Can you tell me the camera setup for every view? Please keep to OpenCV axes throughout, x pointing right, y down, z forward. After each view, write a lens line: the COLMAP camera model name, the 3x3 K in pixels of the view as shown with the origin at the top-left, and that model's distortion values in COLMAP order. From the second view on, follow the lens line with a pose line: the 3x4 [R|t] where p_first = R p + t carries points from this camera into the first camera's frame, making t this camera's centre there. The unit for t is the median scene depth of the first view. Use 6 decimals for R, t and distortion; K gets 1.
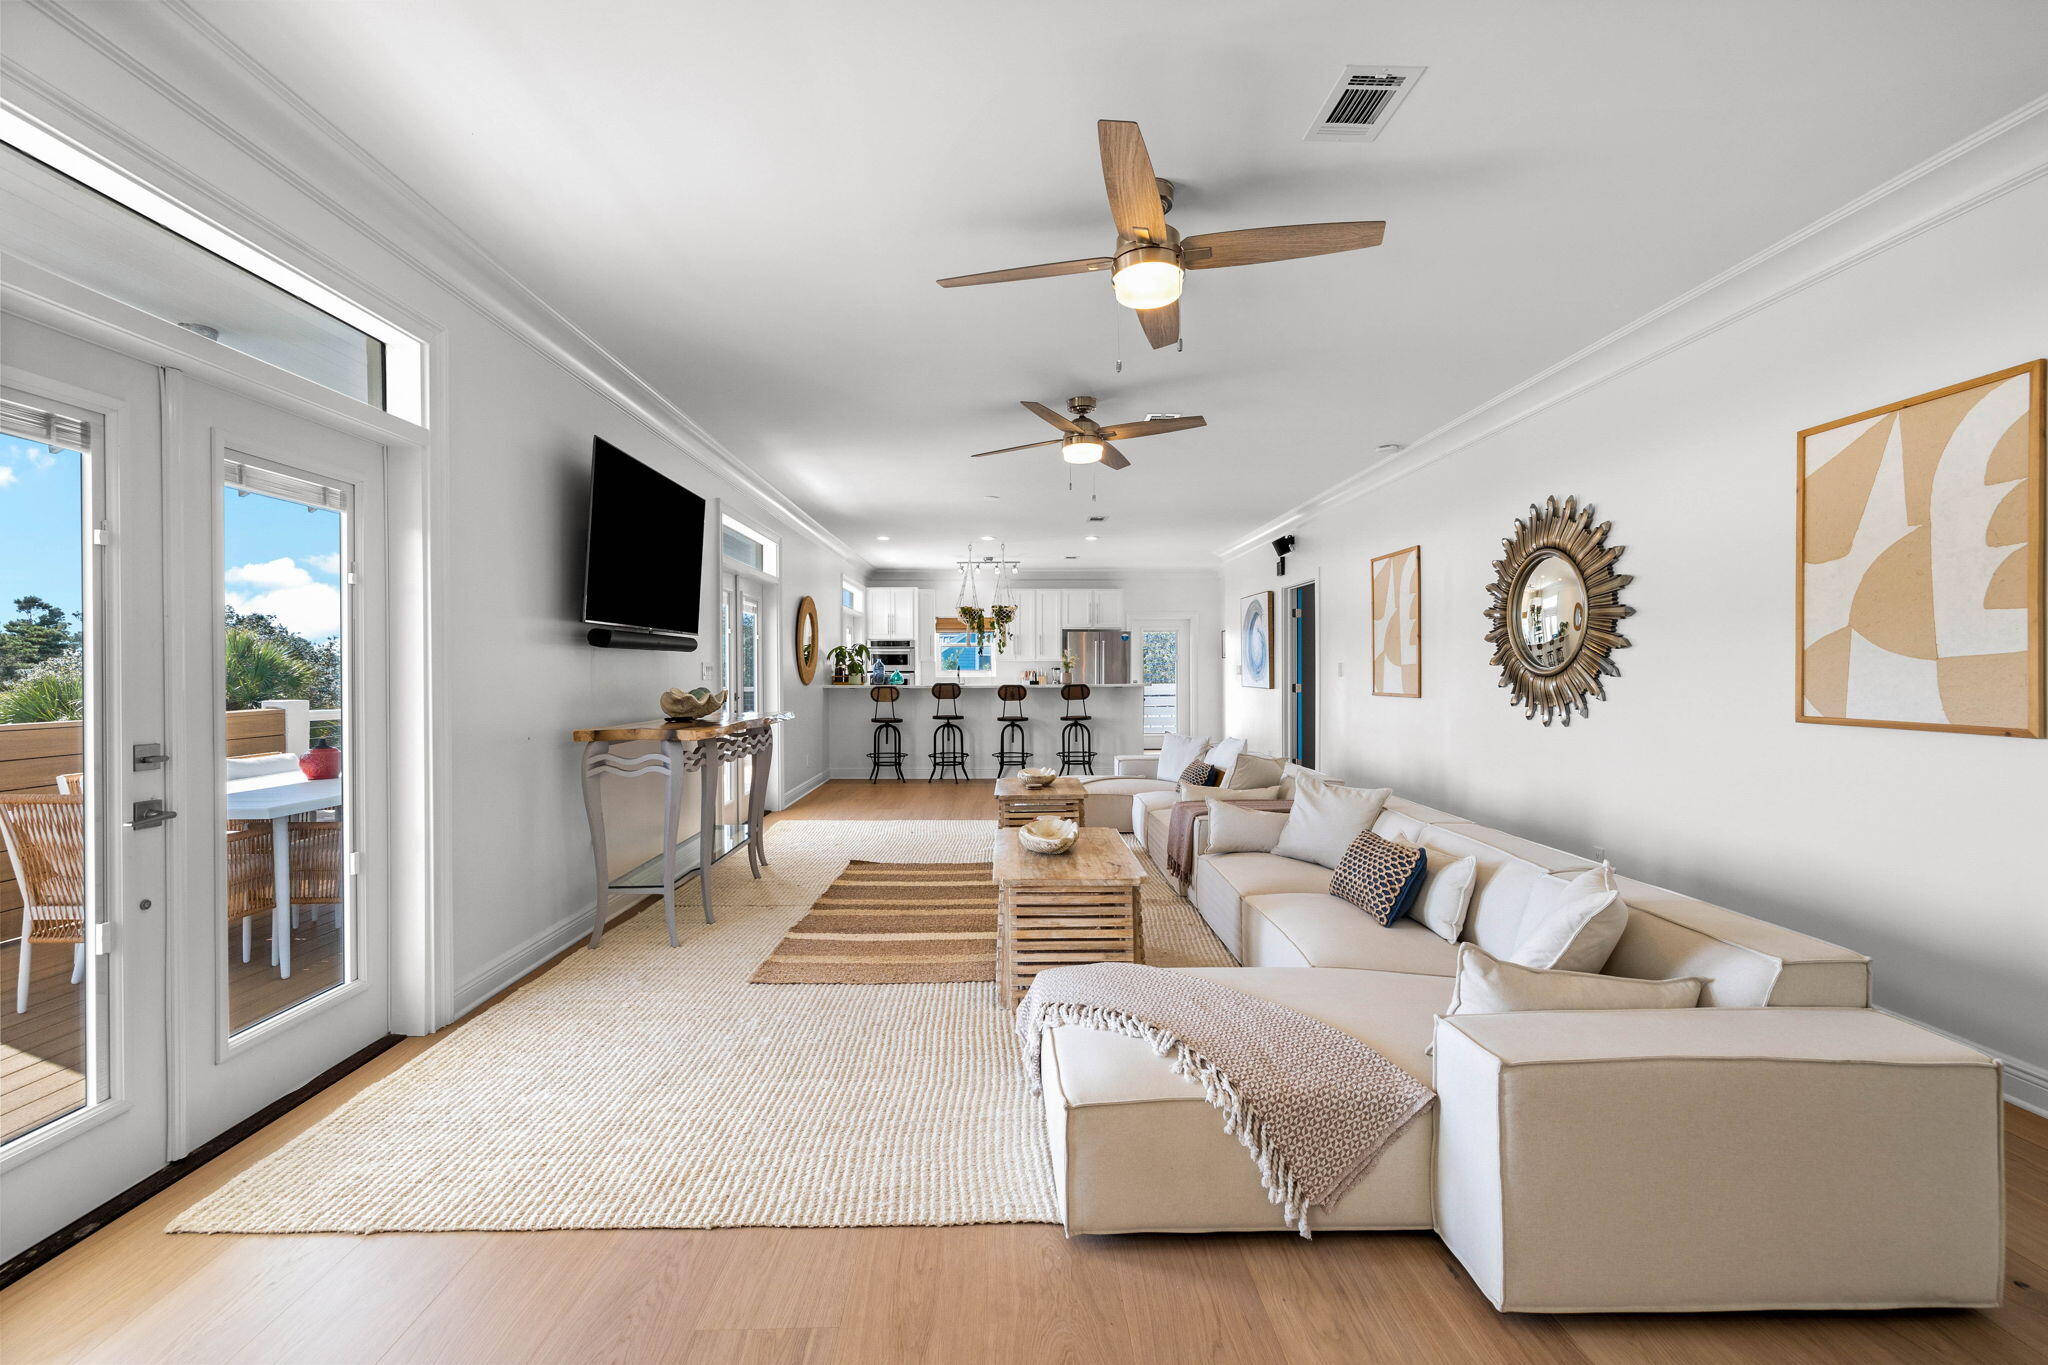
lens RADIAL K [[861.7, 0, 1024.0], [0, 861.7, 682.5], [0, 0, 1]] dist [0.002490, 0.000161]
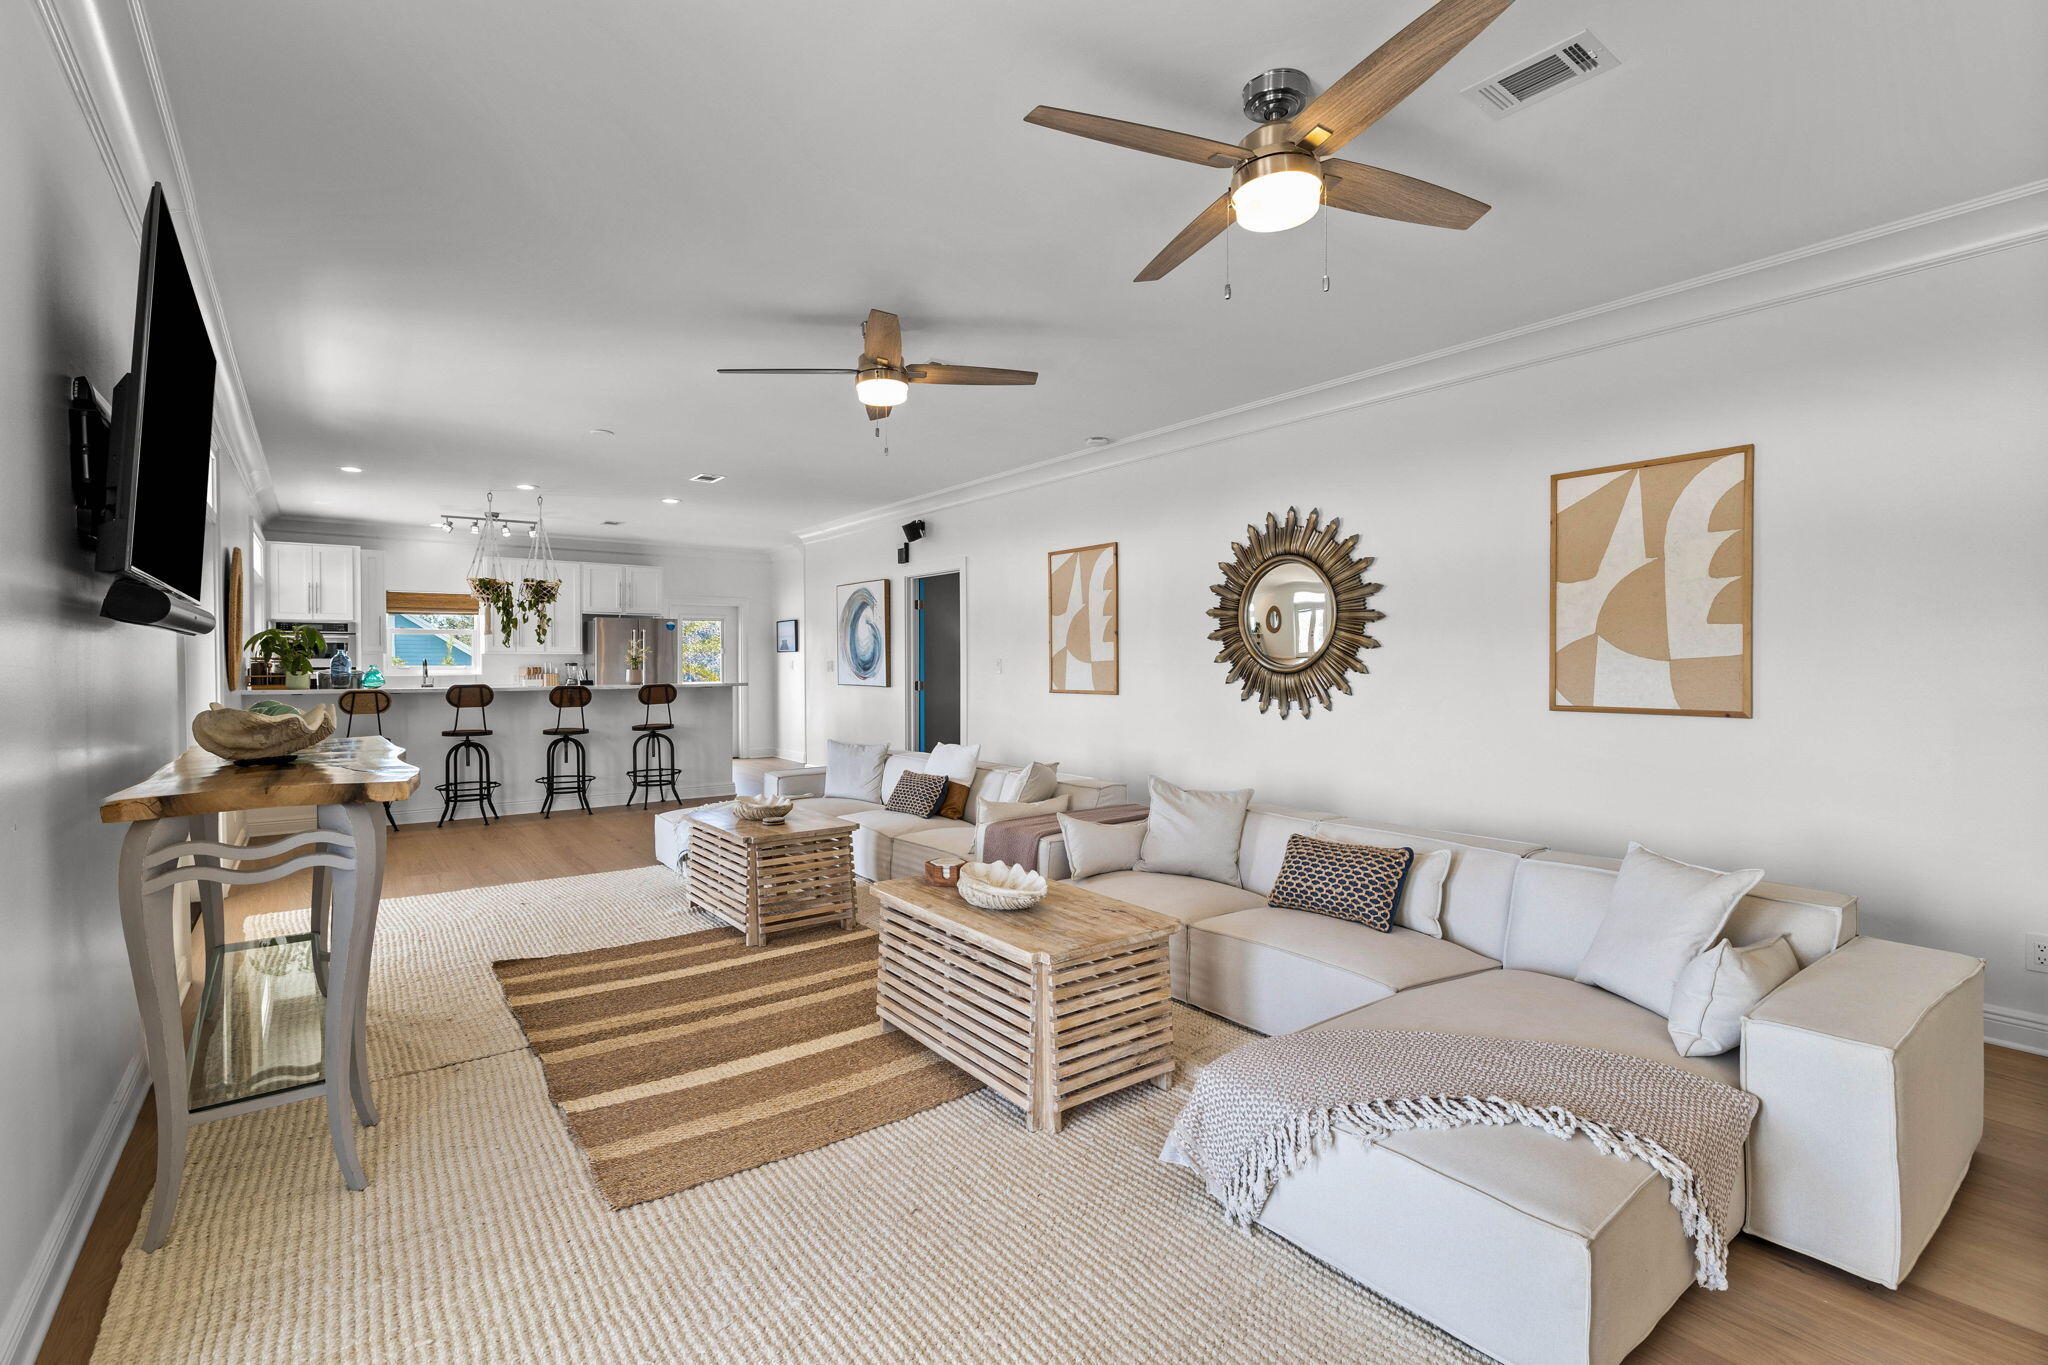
lens RADIAL K [[921.7, 0, 1024.0], [0, 921.7, 682.5], [0, 0, 1]] dist [-0.003974, -0.000474]
pose [[0.814931, -0.010773, 0.579457, -0.308450], [0.007989, 0.999941, 0.007356, -0.006196], [-0.579502, -0.001365, 0.814969, 0.232825]]
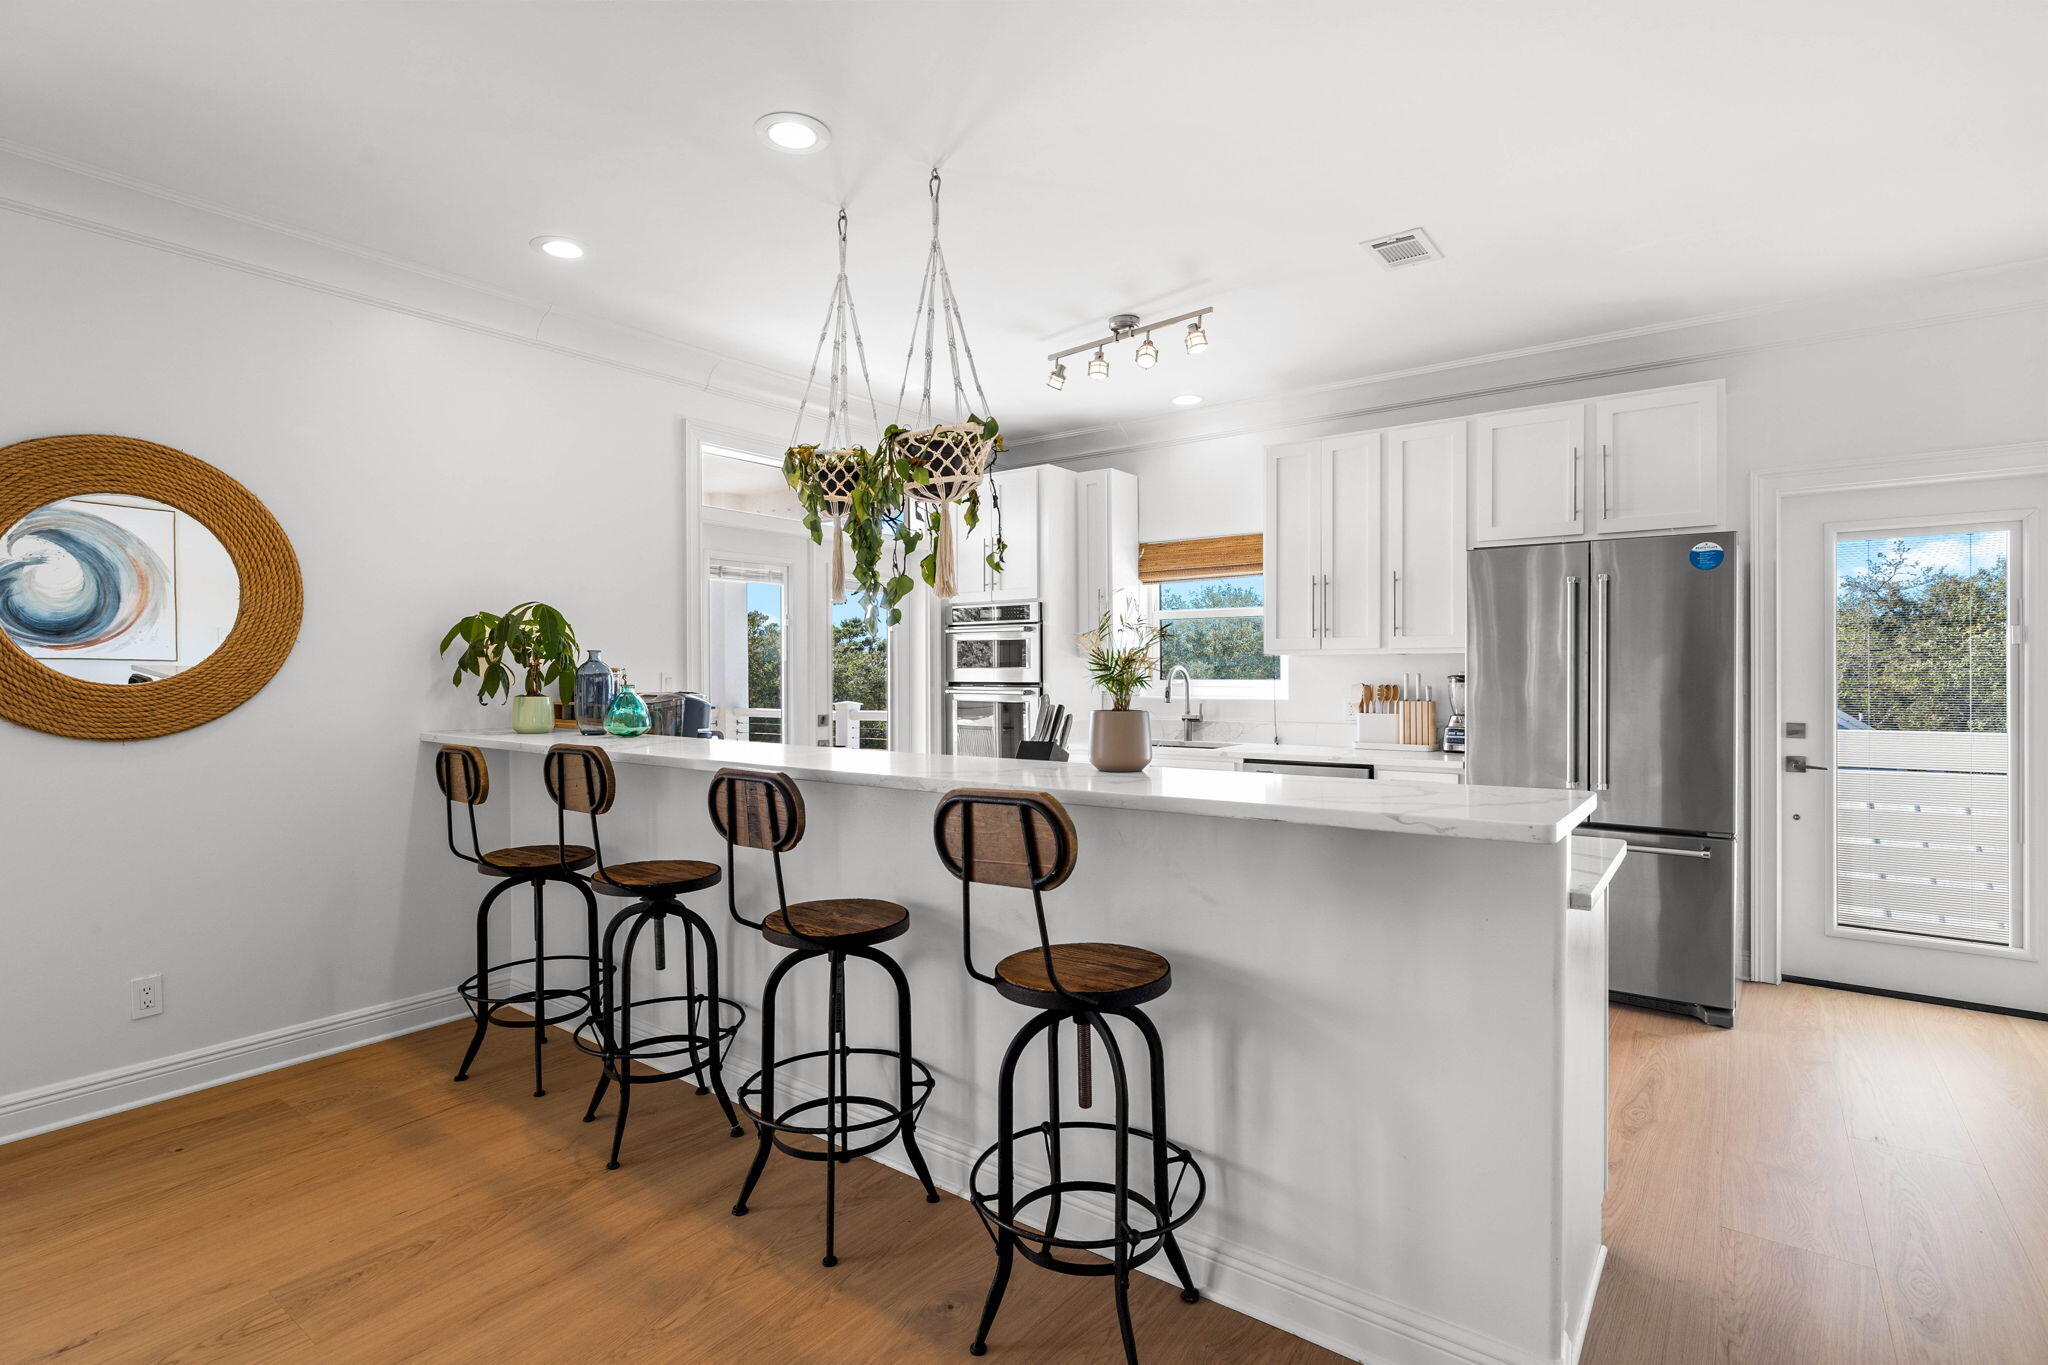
lens RADIAL K [[964.5, 0, 1024.0], [0, 964.5, 682.5], [0, 0, 1]] dist [-0.000142, 0.000006]
pose [[0.784382, 0.004240, -0.620264, 0.345540], [-0.004294, 0.999990, 0.001405, -0.037071], [0.620263, 0.001561, 0.784392, 1.684918]]
